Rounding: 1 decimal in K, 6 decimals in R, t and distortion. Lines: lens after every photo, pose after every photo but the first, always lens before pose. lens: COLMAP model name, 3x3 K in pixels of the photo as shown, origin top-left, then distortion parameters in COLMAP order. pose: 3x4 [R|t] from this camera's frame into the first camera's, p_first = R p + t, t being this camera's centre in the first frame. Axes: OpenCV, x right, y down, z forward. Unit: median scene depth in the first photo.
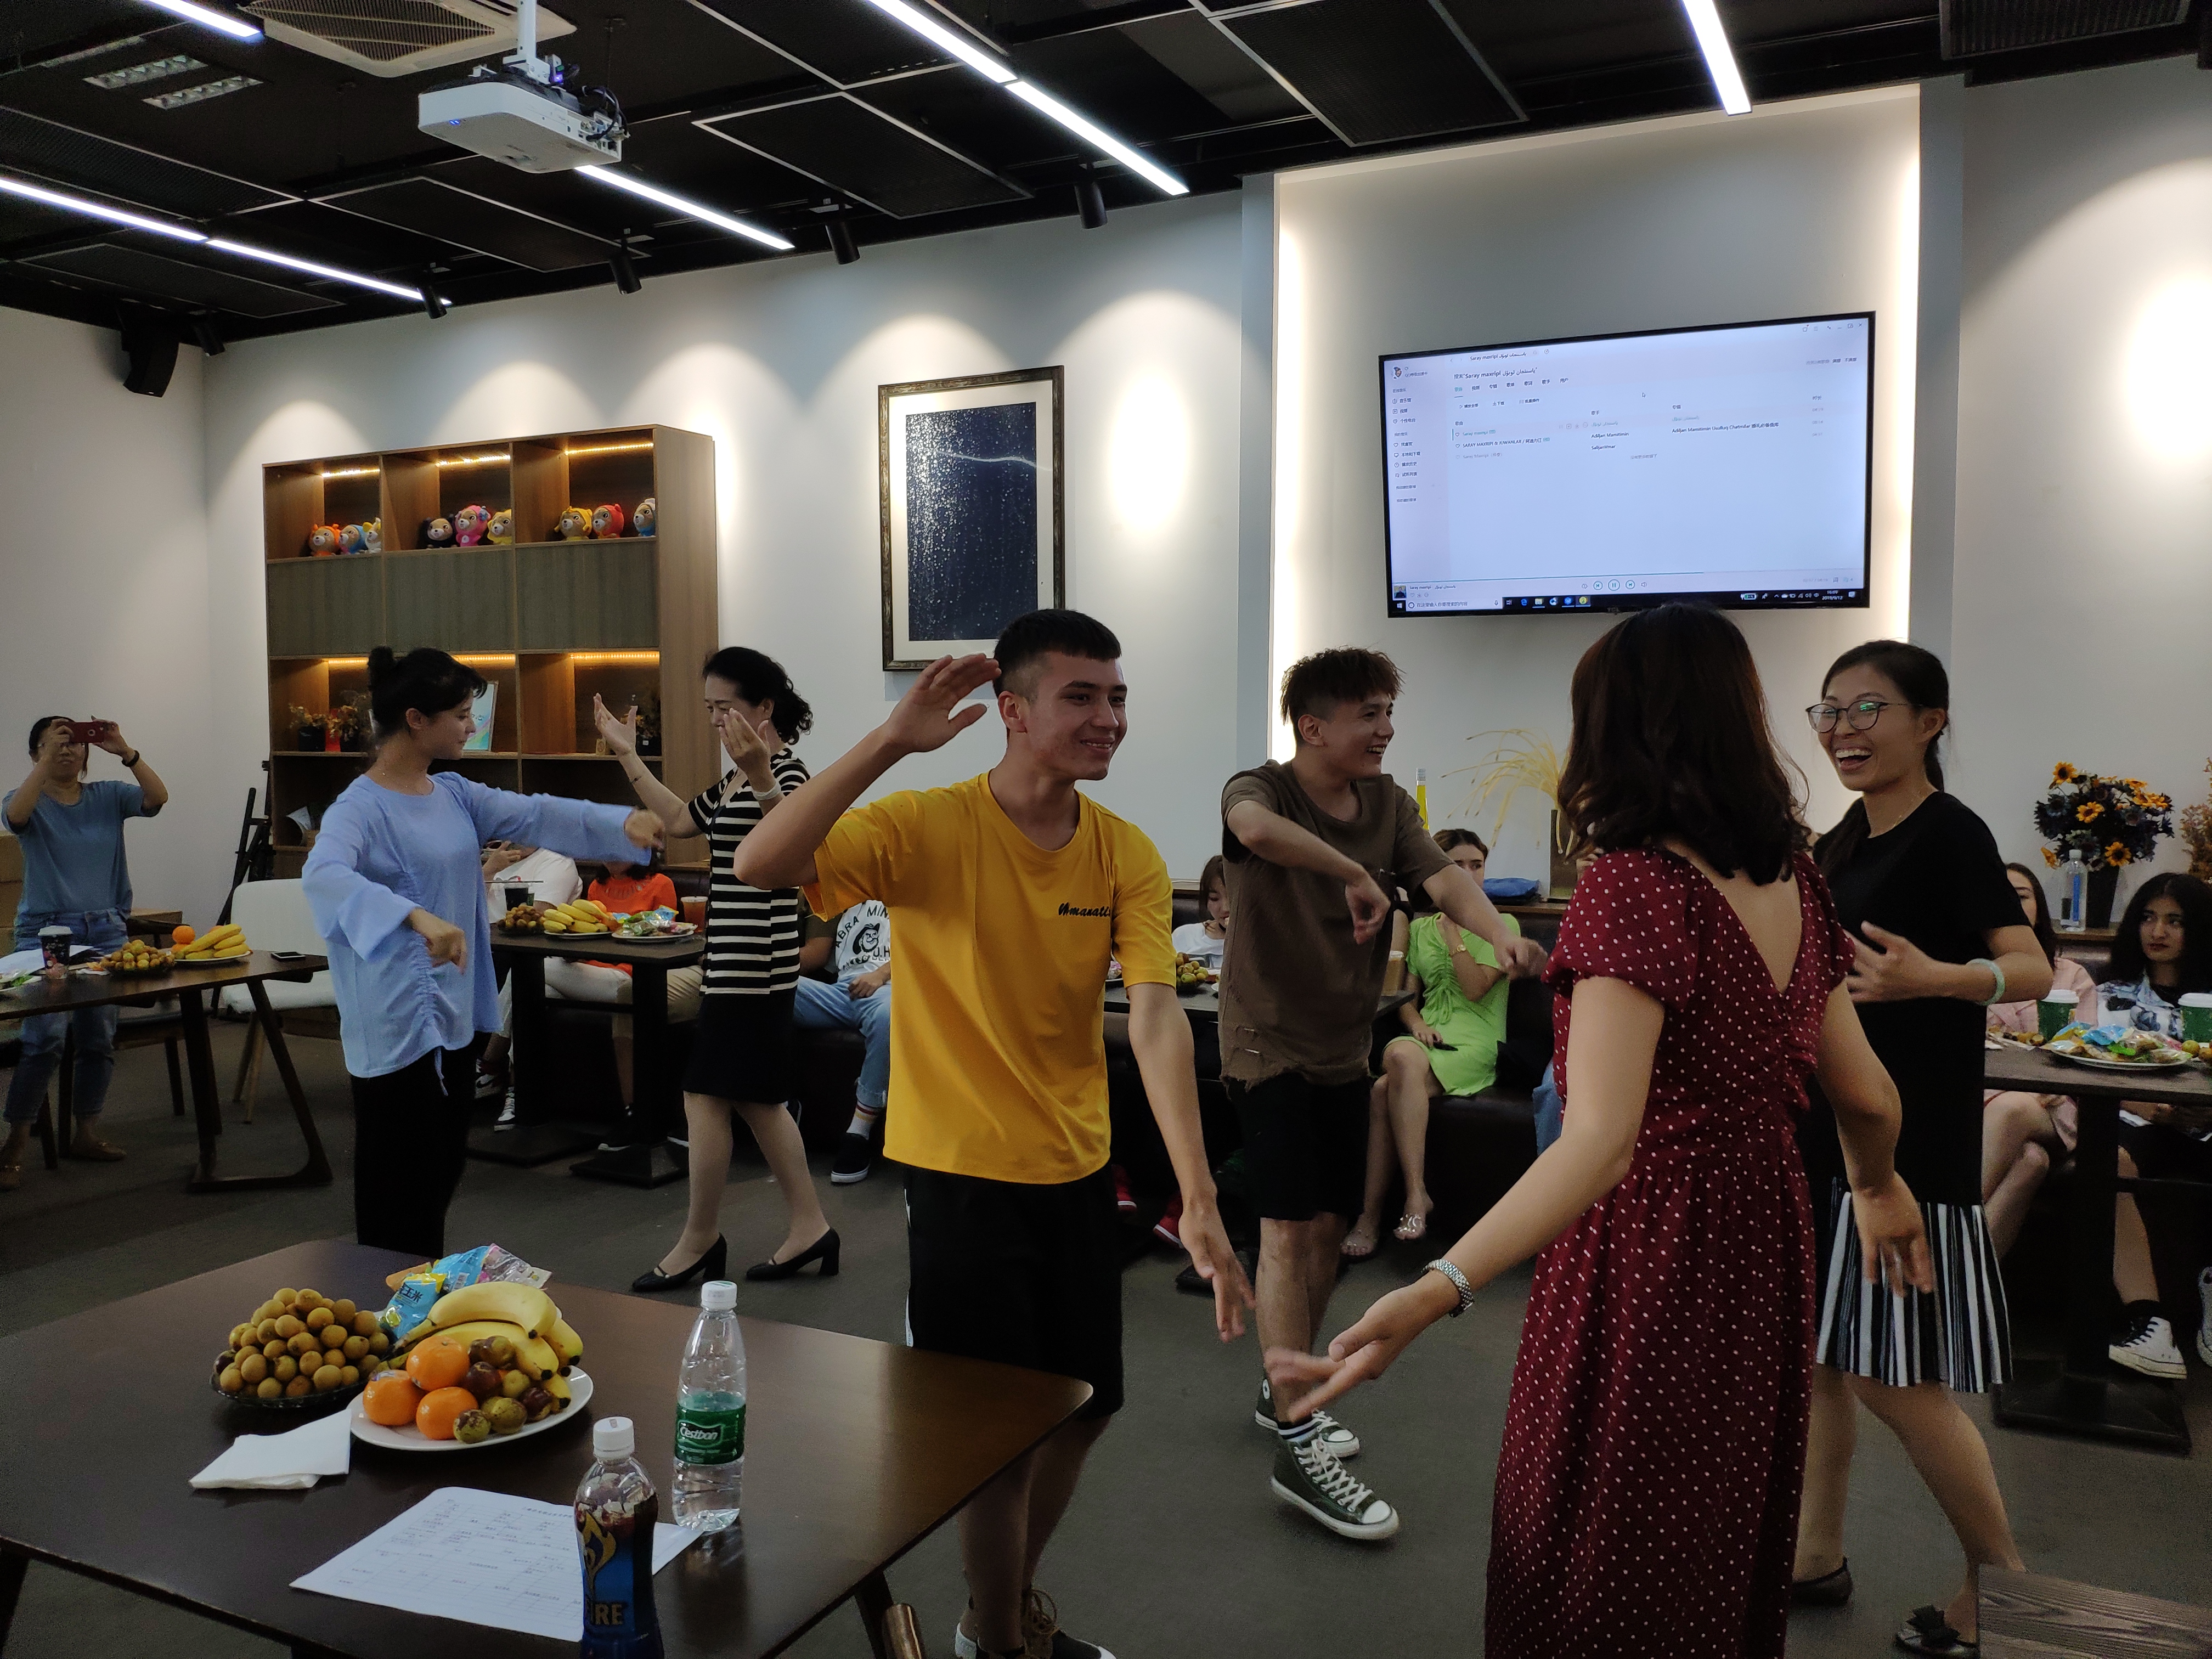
lens RADIAL K [[1715.1, 0, 1106.0], [0, 1715.1, 829.5], [0, 0, 1]] dist [-0.039119, 0.000256]
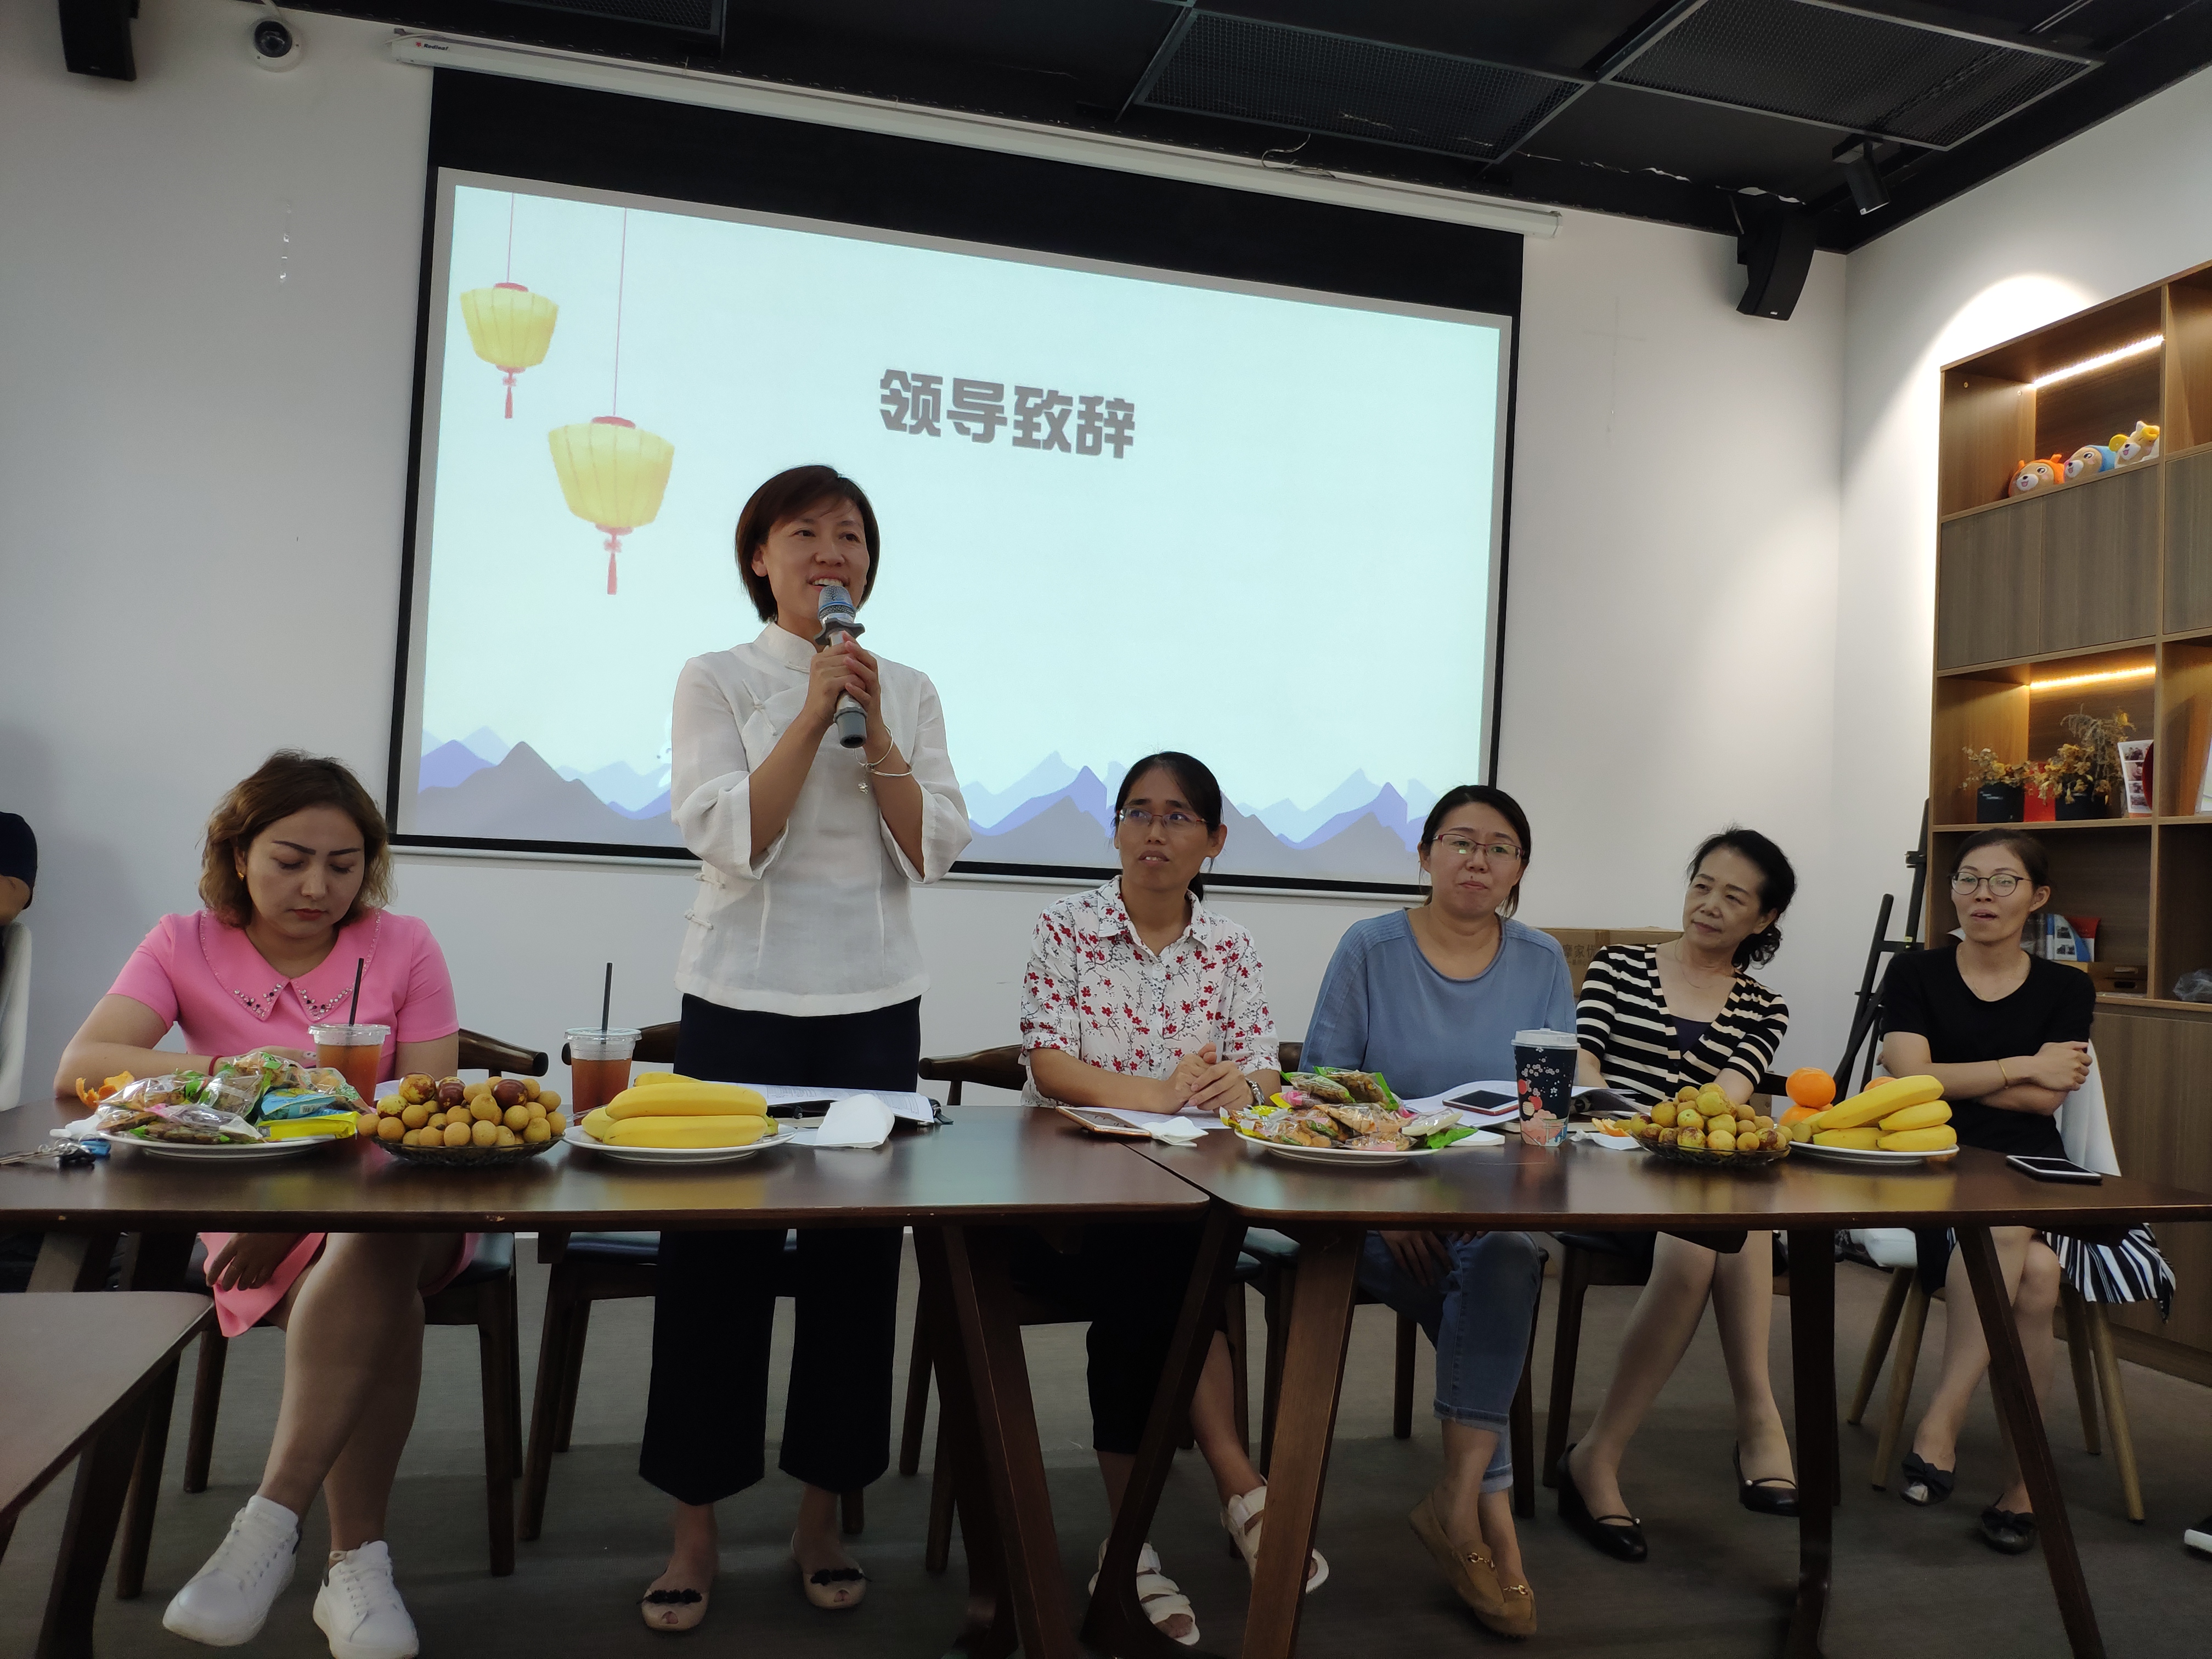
lens RADIAL K [[1715.1, 0, 1106.0], [0, 1715.1, 829.5], [0, 0, 1]] dist [-0.039119, 0.000256]
pose [[0.650128, 0.004307, -0.759813, -0.216284], [-0.096912, 0.992287, -0.077298, 0.031357], [0.753619, 0.123888, 0.645531, 0.375414]]
